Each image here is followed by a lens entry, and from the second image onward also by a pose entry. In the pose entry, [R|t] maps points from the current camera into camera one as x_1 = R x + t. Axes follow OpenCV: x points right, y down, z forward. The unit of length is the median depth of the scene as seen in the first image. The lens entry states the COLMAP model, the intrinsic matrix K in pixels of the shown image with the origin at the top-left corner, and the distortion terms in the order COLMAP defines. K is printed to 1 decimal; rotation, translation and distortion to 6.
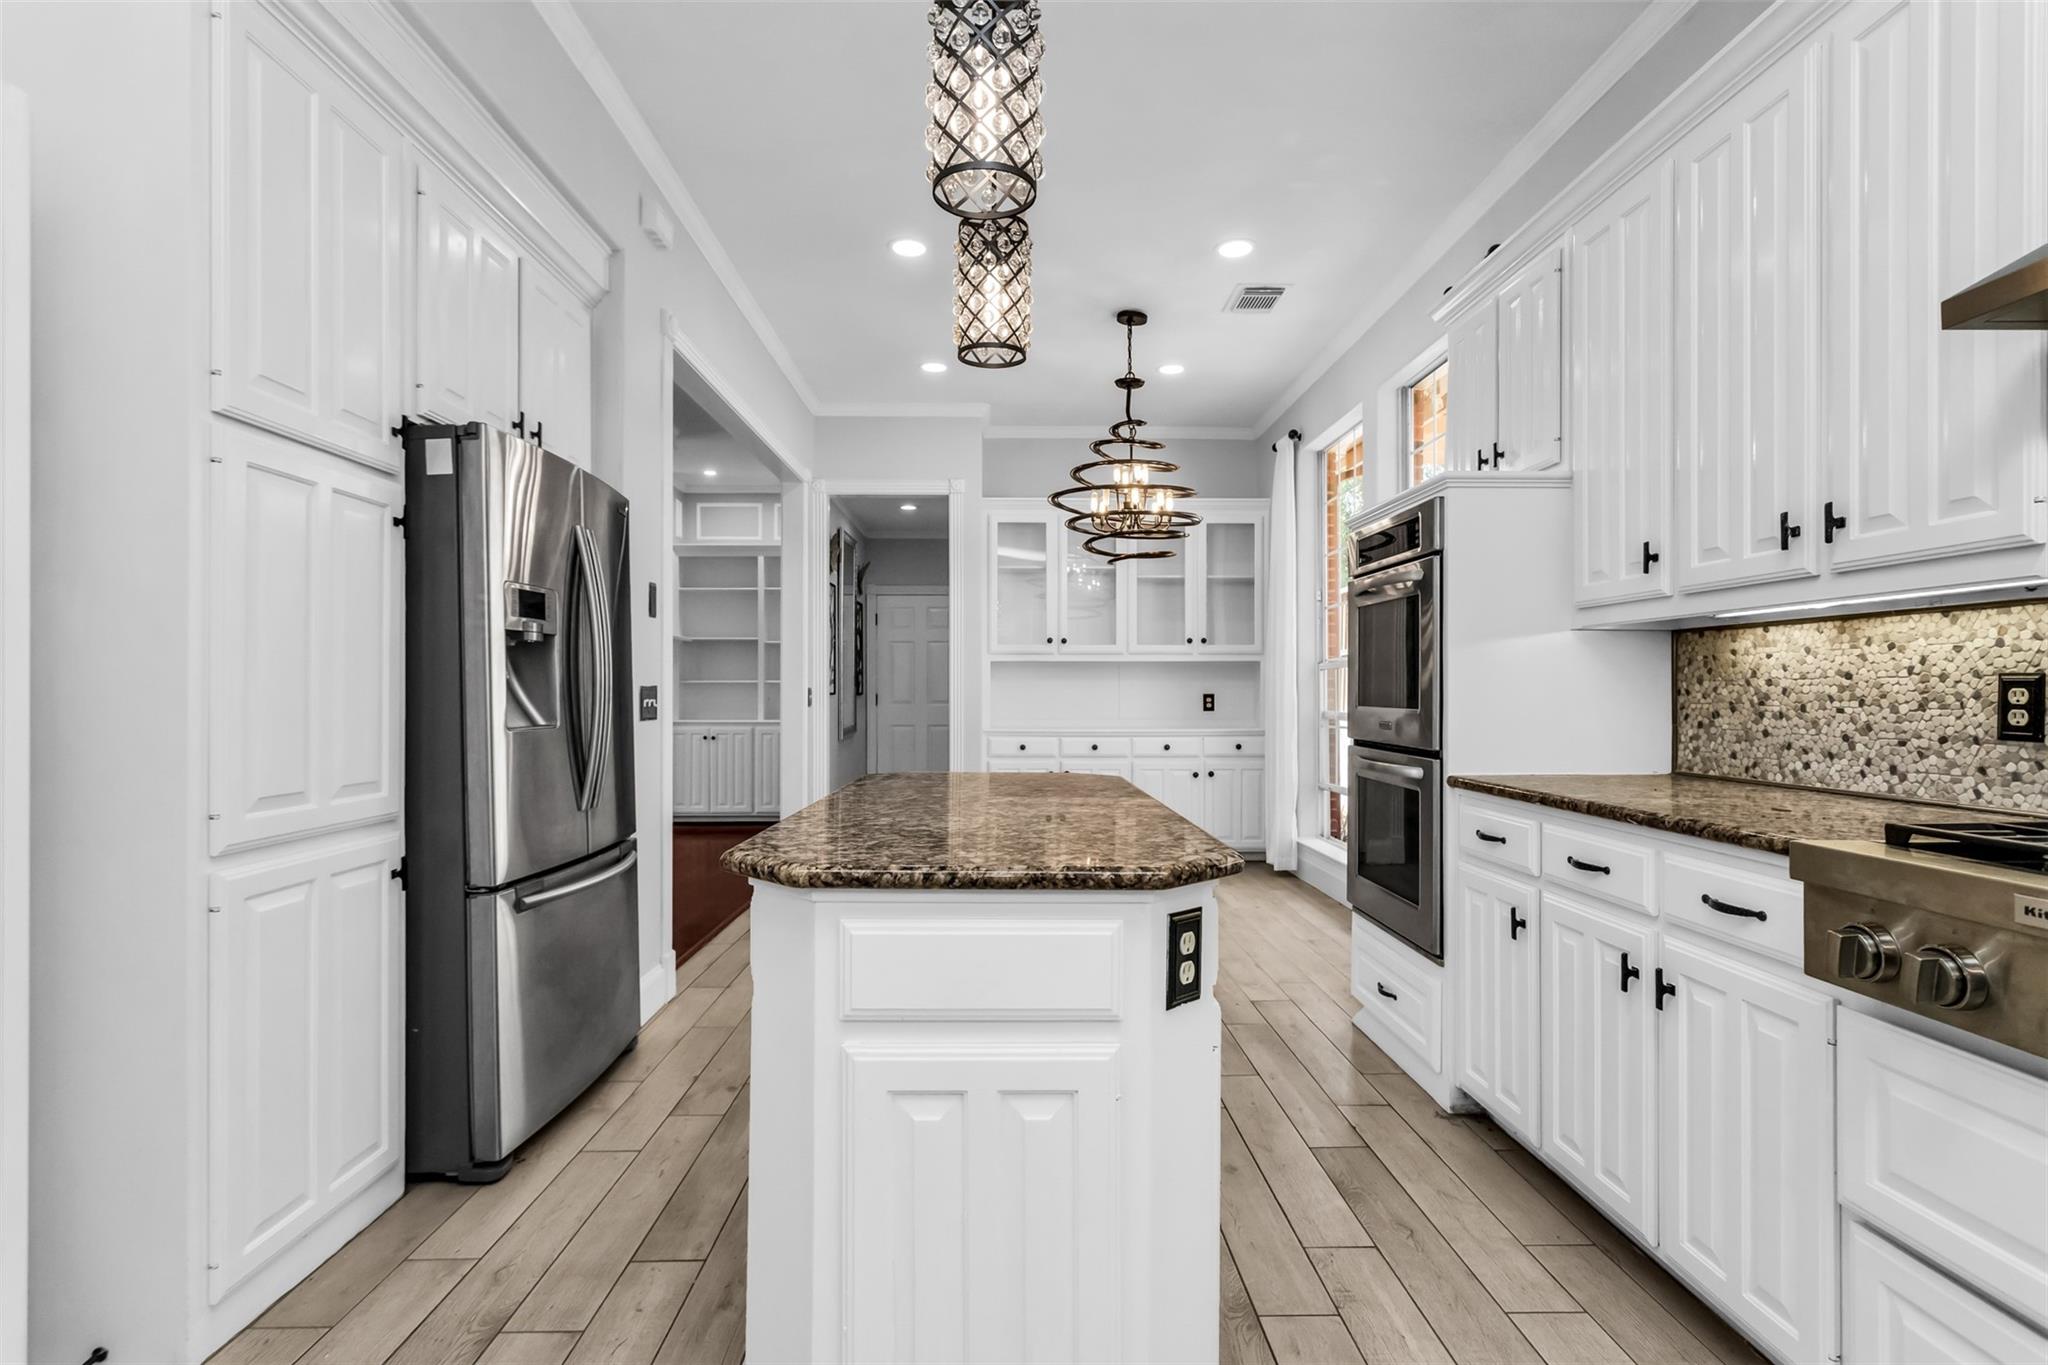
lens RADIAL K [[976.9, 0, 1028.3], [0, 976.9, 689.0], [0, 0, 1]] dist [0.000296, 0.001683]
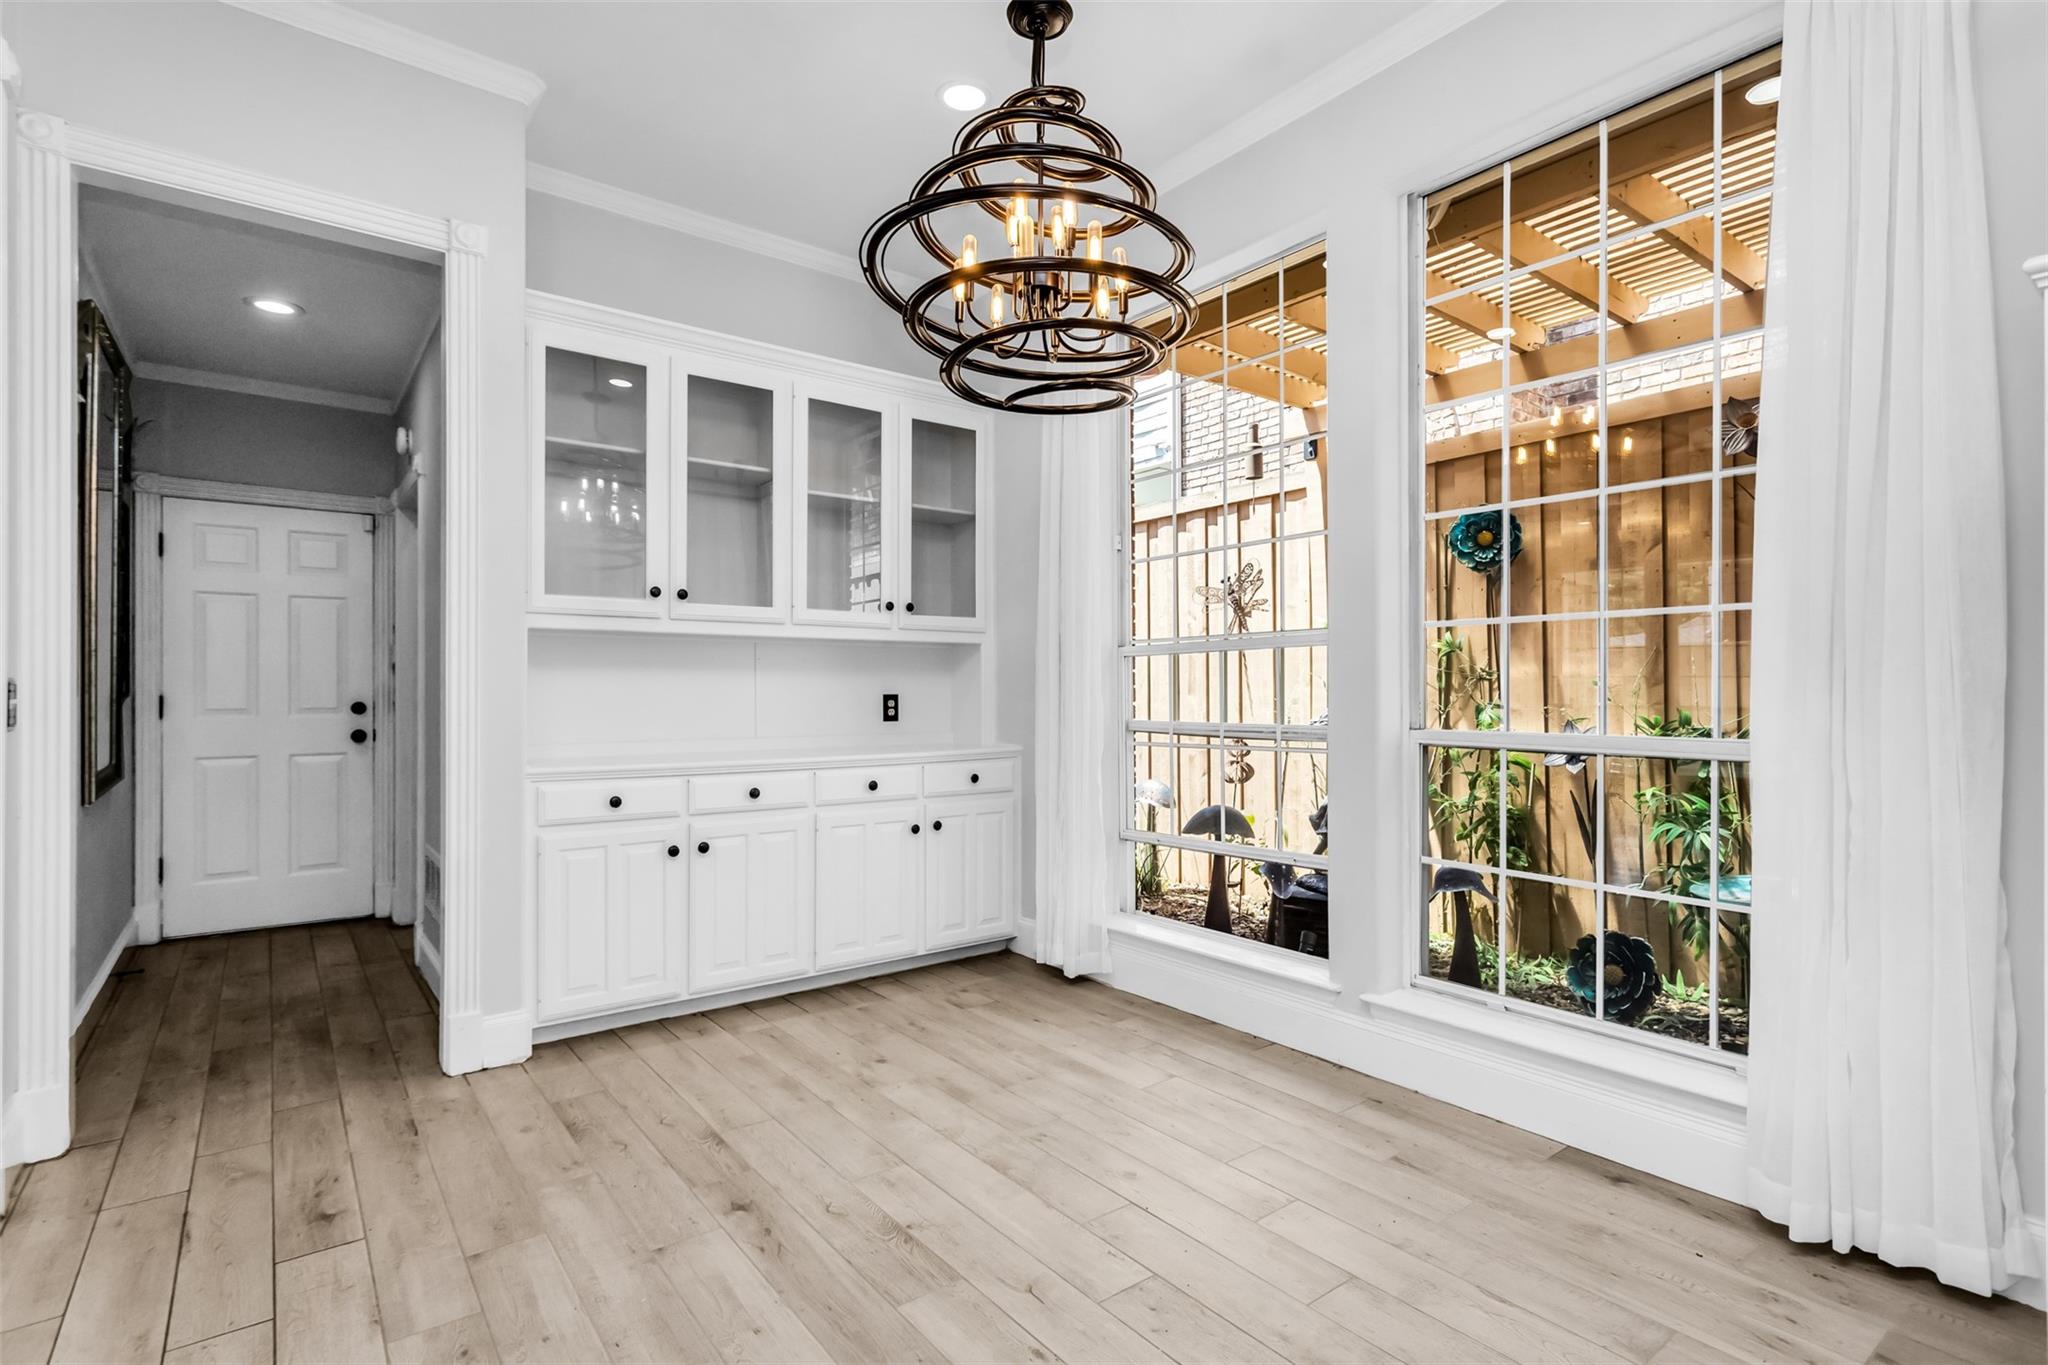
lens RADIAL K [[976.9, 0, 1014.2], [0, 976.9, 688.5], [0, 0, 1]] dist [0.000296, 0.001683]
pose [[0.811177, 0.002925, 0.584793, -0.405913], [-0.001874, 0.999995, -0.002403, 0.008937], [-0.584797, 0.000853, 0.811179, 1.478206]]
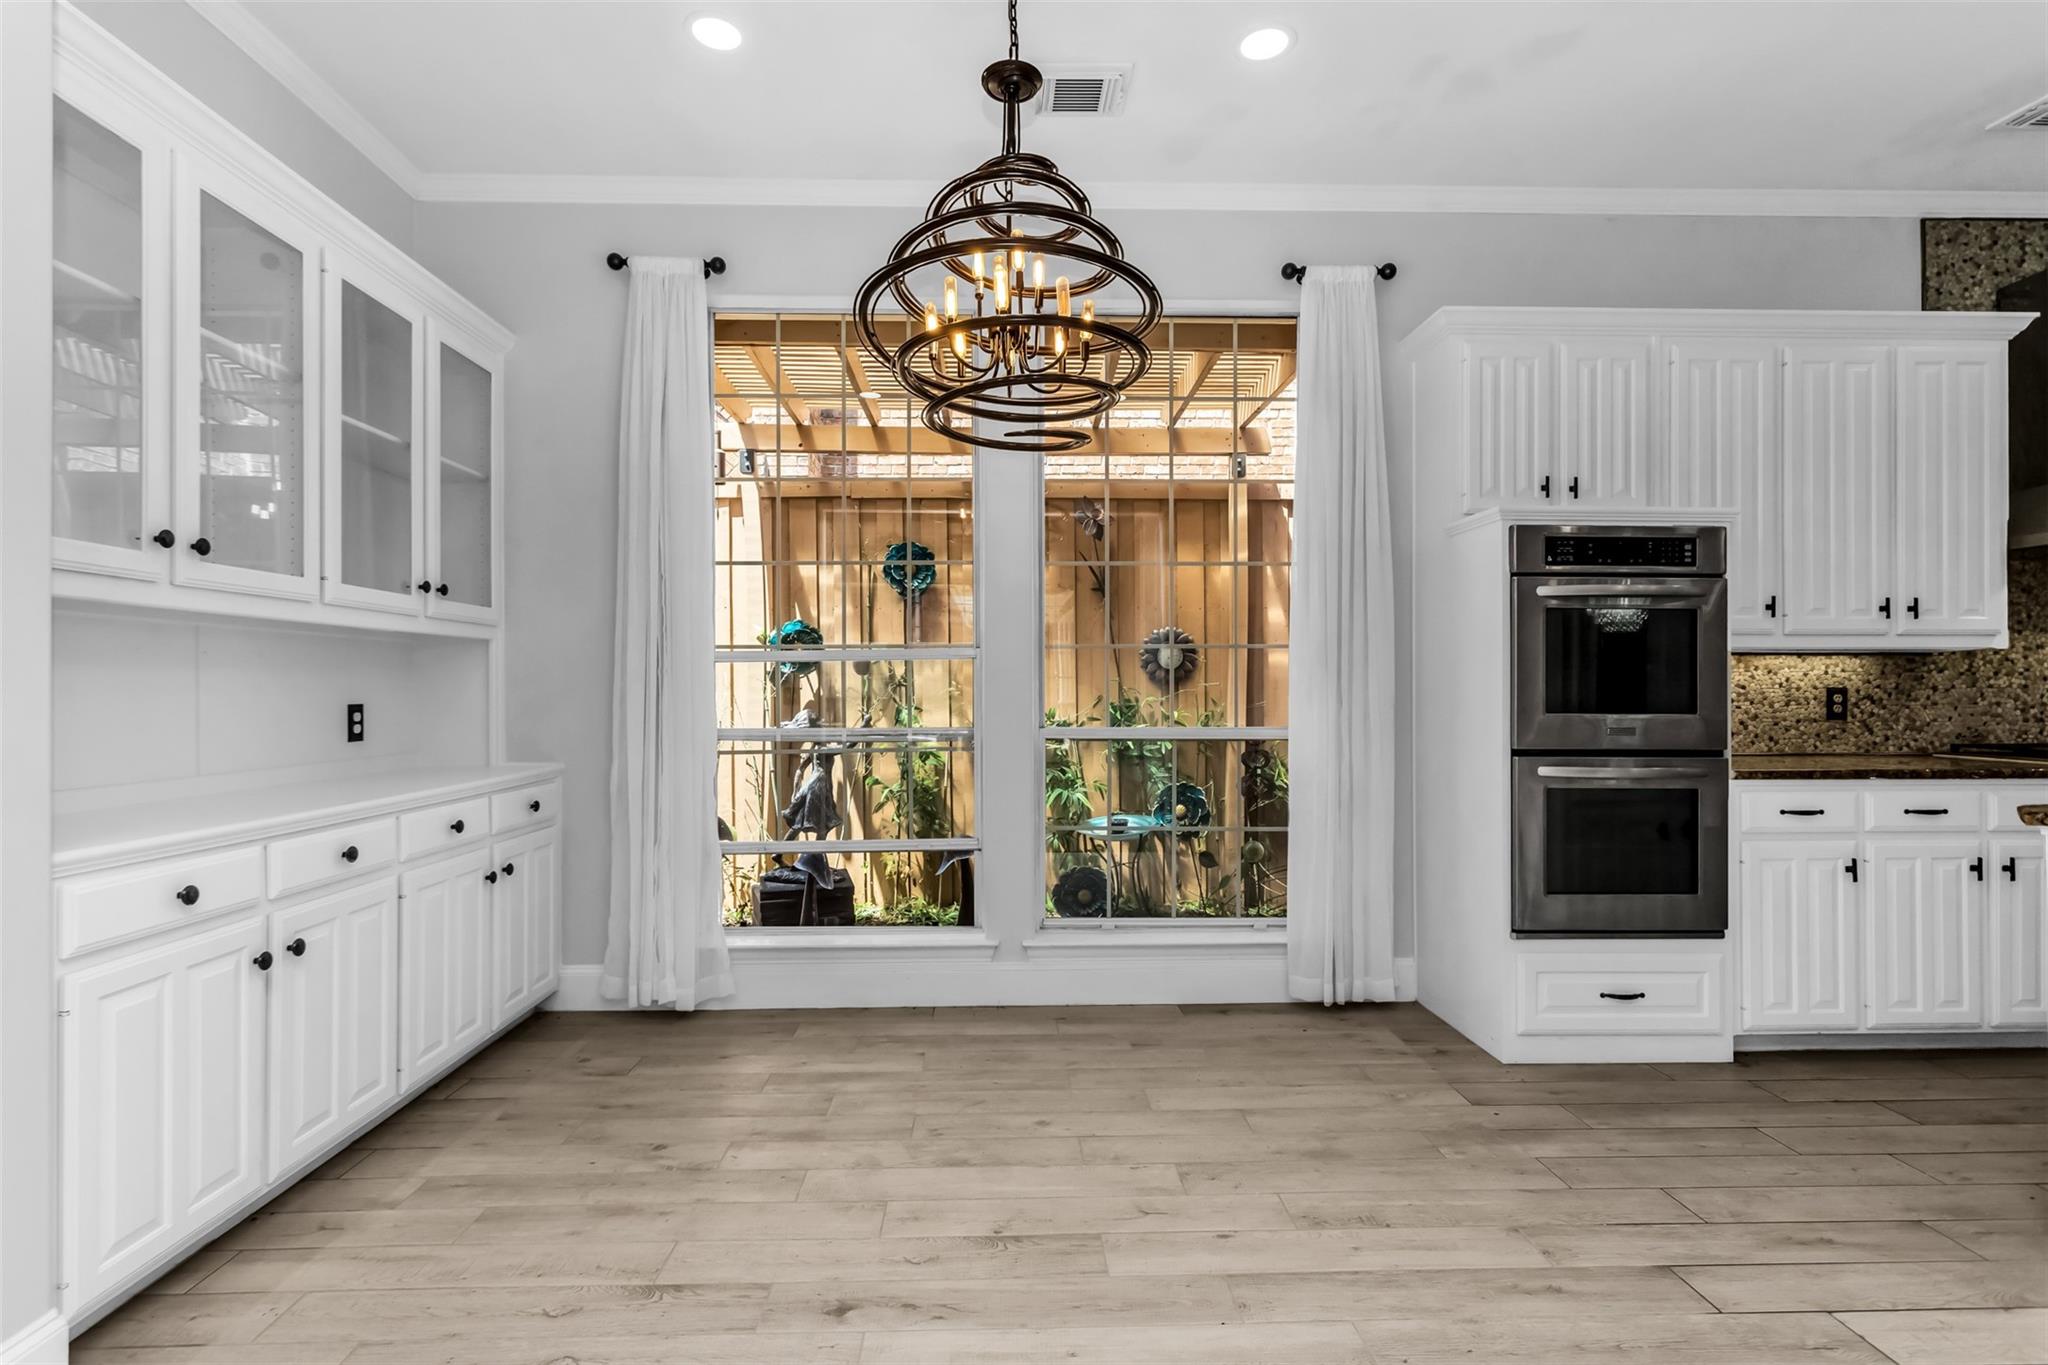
lens RADIAL K [[976.9, 0, 1009.6], [0, 976.9, 683.3], [0, 0, 1]] dist [0.000296, 0.001683]
pose [[0.002940, 0.007415, 0.999968, -0.919768], [-0.001291, 0.999972, -0.007411, -0.005982], [-0.999995, -0.001270, 0.002950, 2.325645]]
